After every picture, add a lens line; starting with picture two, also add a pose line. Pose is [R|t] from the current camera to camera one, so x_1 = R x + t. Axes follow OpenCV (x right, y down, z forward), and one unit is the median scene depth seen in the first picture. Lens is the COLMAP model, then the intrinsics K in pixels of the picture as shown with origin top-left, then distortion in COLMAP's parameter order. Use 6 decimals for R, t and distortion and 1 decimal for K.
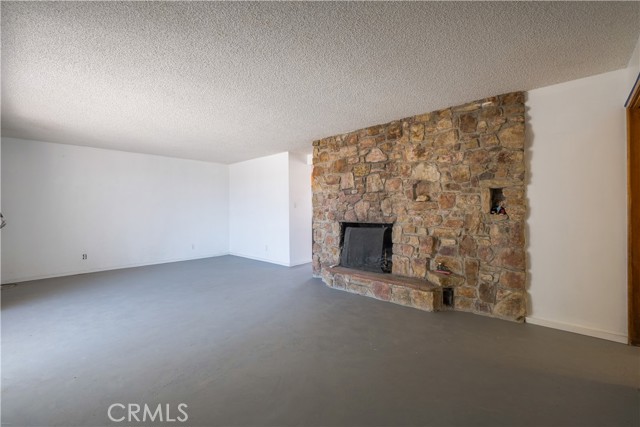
lens RADIAL K [[283.0, 0, 318.1], [0, 283.0, 215.9], [0, 0, 1]] dist [-0.007981, -0.000034]
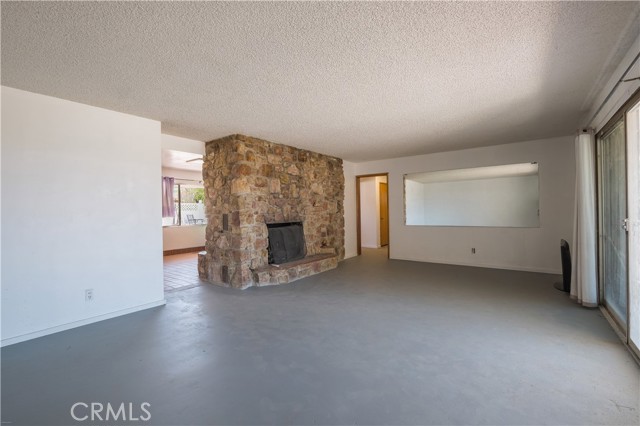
lens RADIAL K [[283.0, 0, 318.0], [0, 283.0, 208.8], [0, 0, 1]] dist [-0.007981, -0.000034]
pose [[-0.110694, -0.001356, 0.993854, -1.082809], [0.023296, 0.999721, 0.003959, -0.037111], [-0.993582, 0.023591, -0.110631, 1.020376]]
